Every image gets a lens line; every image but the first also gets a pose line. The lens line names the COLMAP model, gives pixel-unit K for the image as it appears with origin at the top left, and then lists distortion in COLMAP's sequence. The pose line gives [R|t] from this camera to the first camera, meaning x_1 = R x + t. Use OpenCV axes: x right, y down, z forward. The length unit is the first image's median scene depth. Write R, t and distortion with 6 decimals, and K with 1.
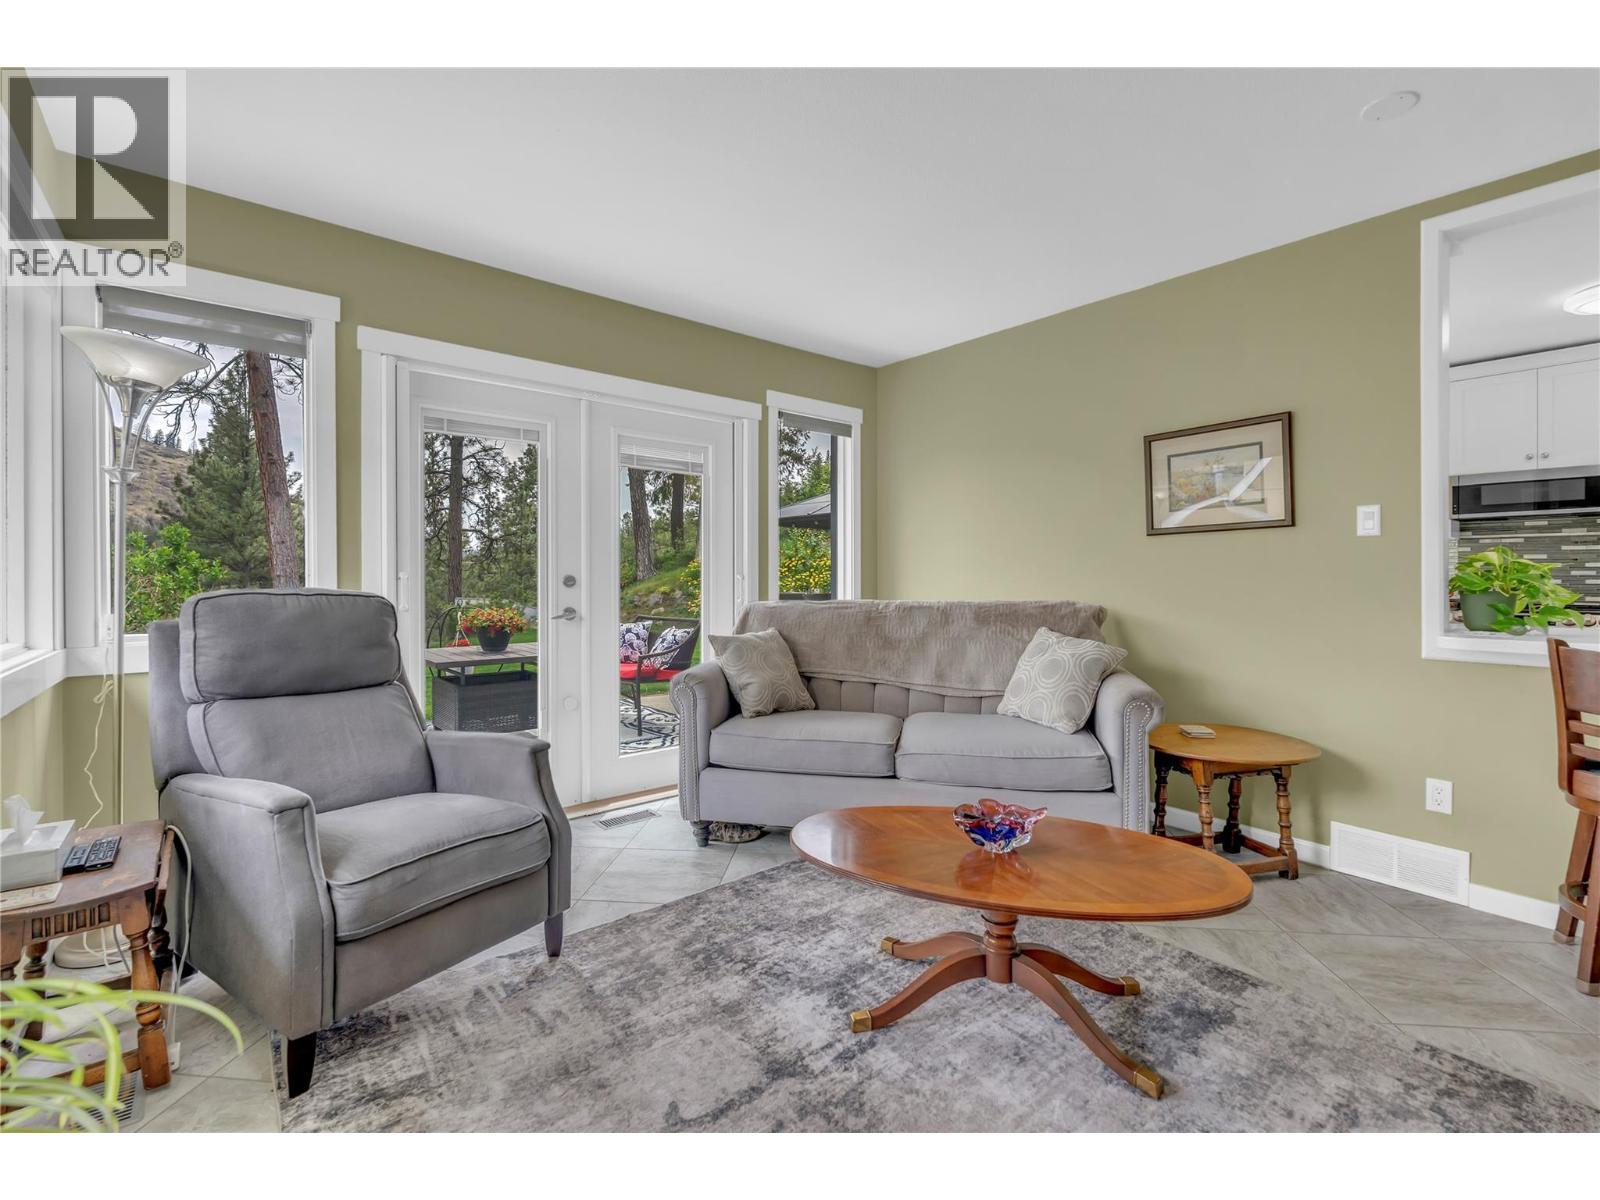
lens RADIAL K [[696.7, 0, 799.7], [0, 696.7, 583.7], [0, 0, 1]] dist [-0.007962, 0.000660]
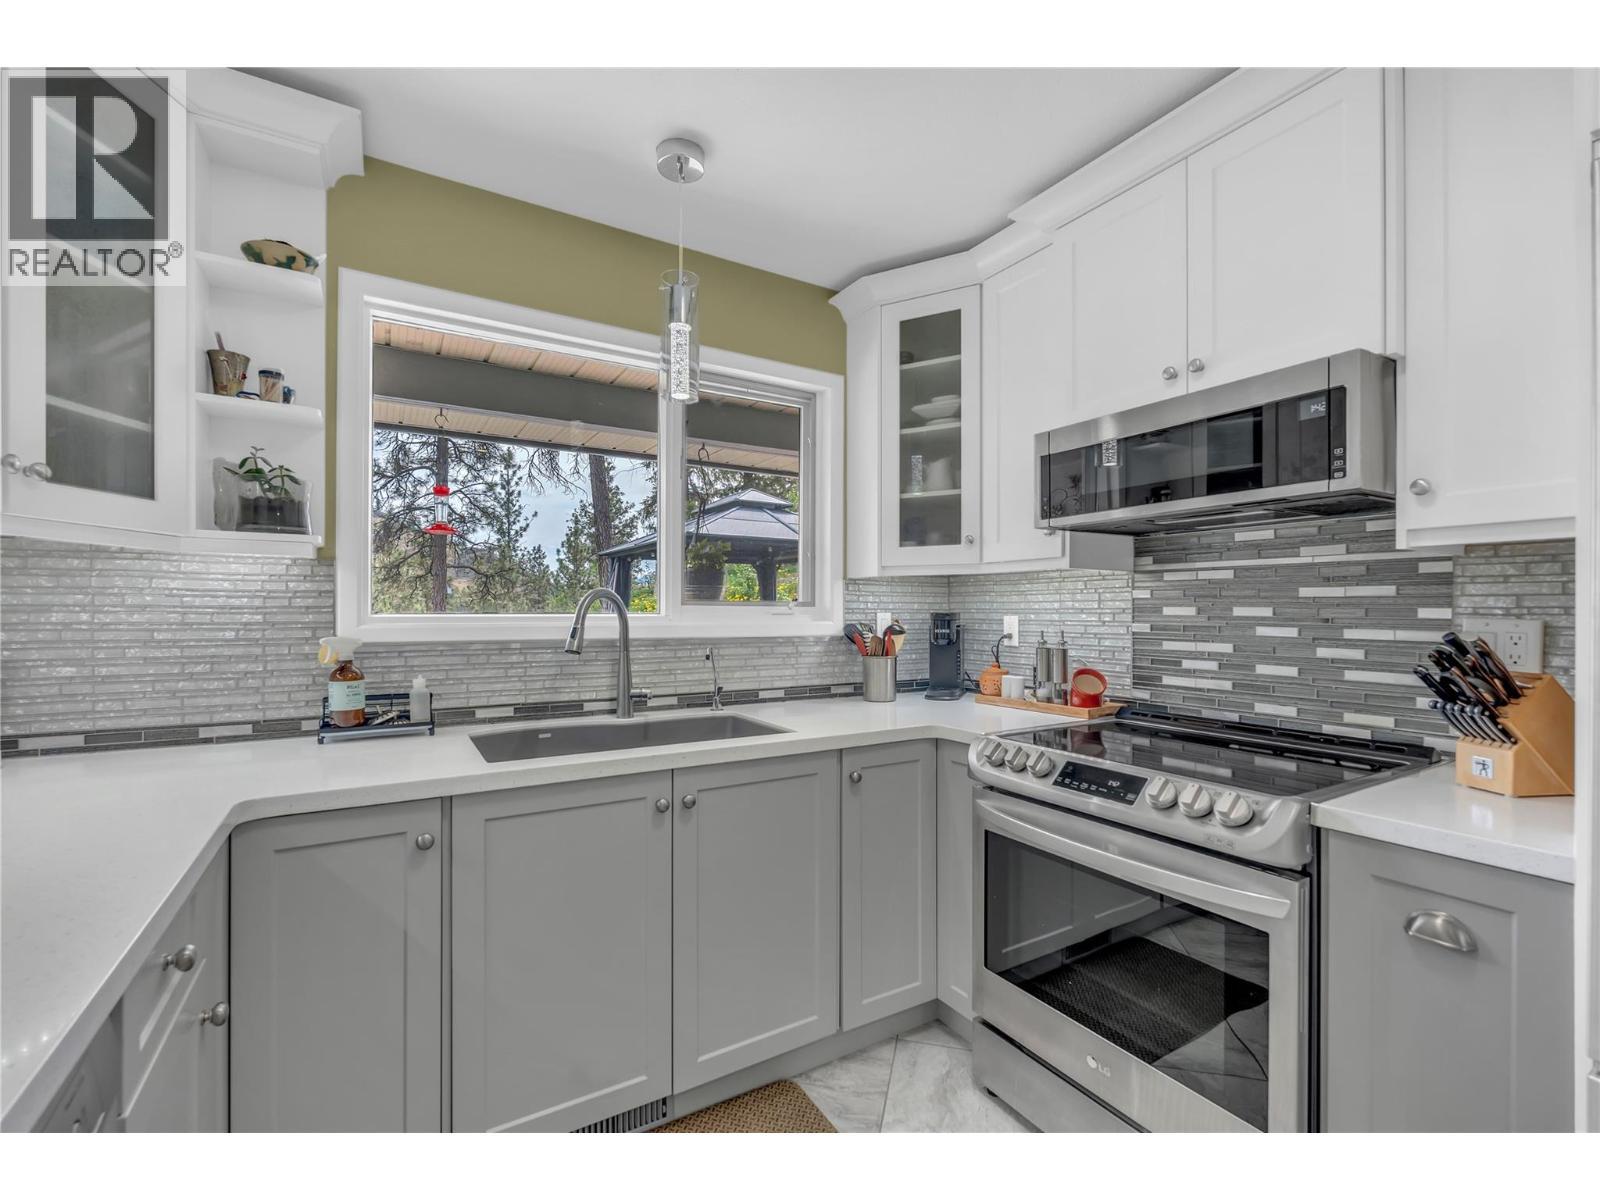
lens RADIAL K [[696.7, 0, 804.6], [0, 696.7, 612.5], [0, 0, 1]] dist [-0.007962, 0.000660]
pose [[0.989861, 0.001162, -0.142037, 1.082110], [-0.002172, 0.999973, -0.006952, -0.044865], [0.142025, 0.007190, 0.989837, 0.673299]]
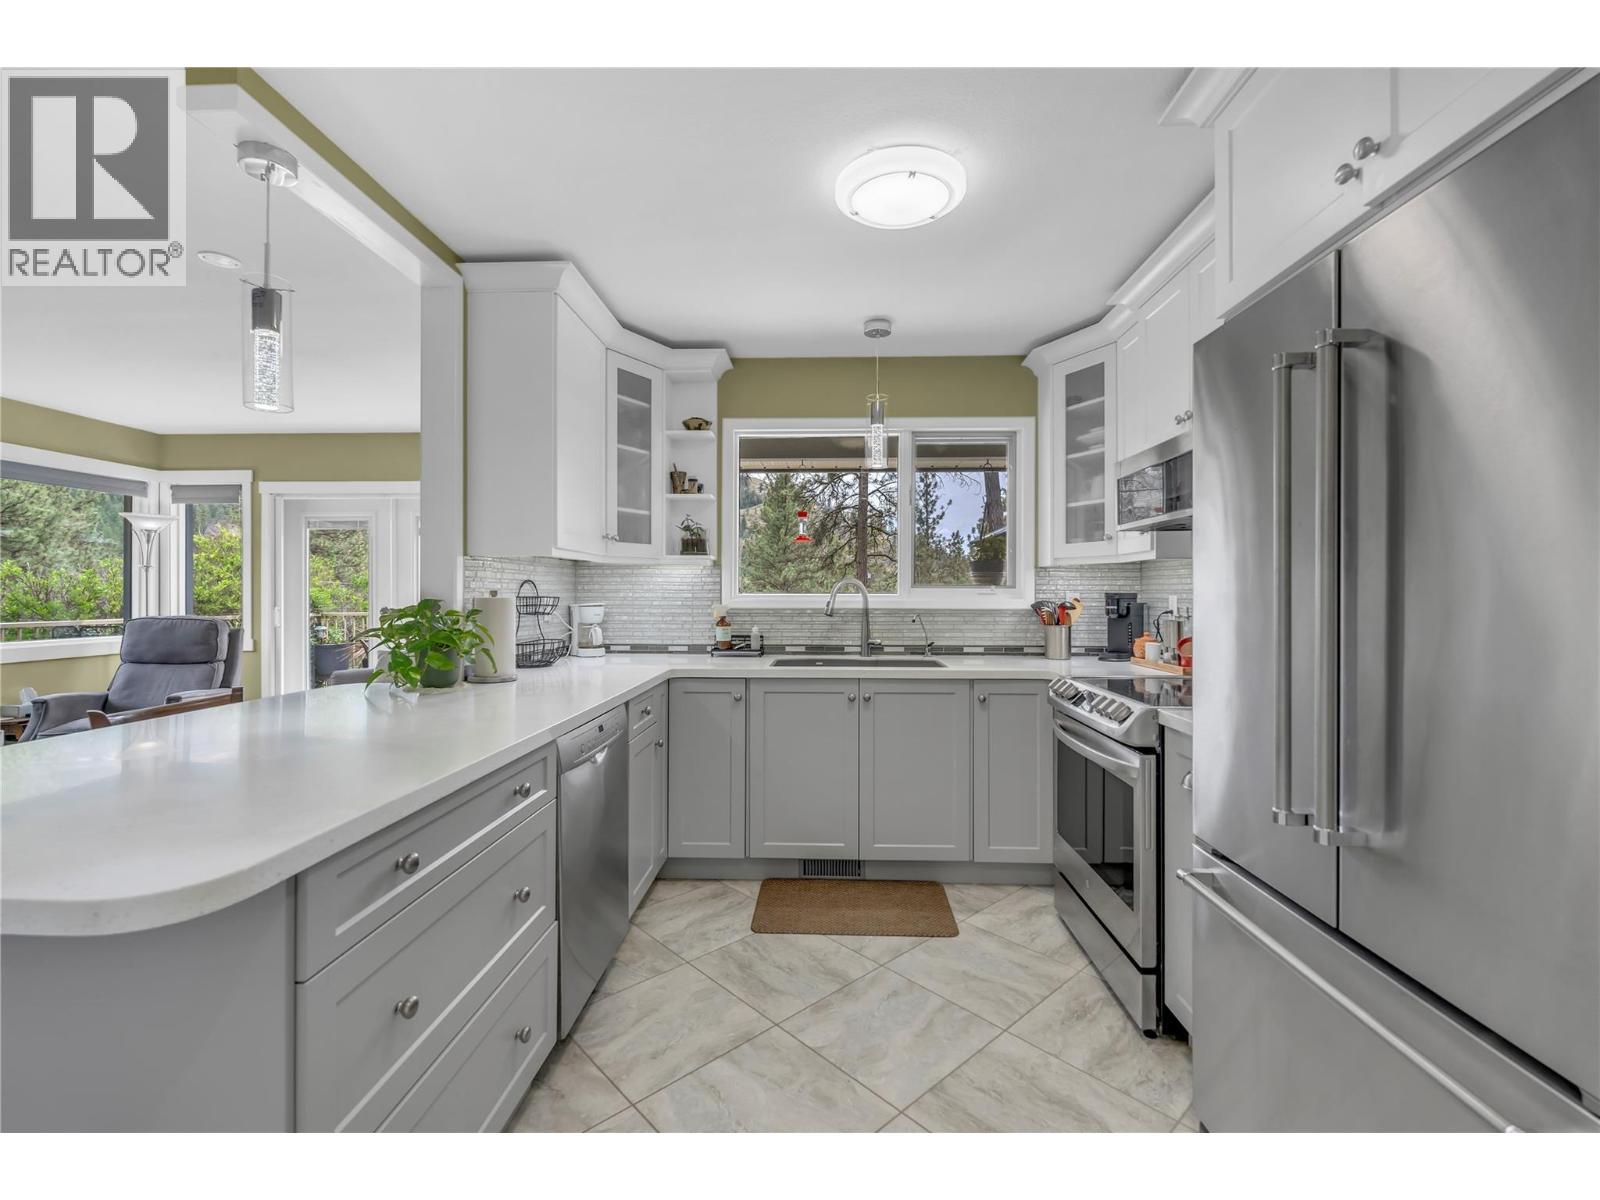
lens RADIAL K [[696.7, 0, 805.7], [0, 696.7, 589.8], [0, 0, 1]] dist [-0.007962, 0.000660]
pose [[0.748178, -0.003176, -0.663490, 1.452305], [-0.006241, 0.999911, -0.011823, -0.040333], [0.663469, 0.012986, 0.748091, 0.439777]]
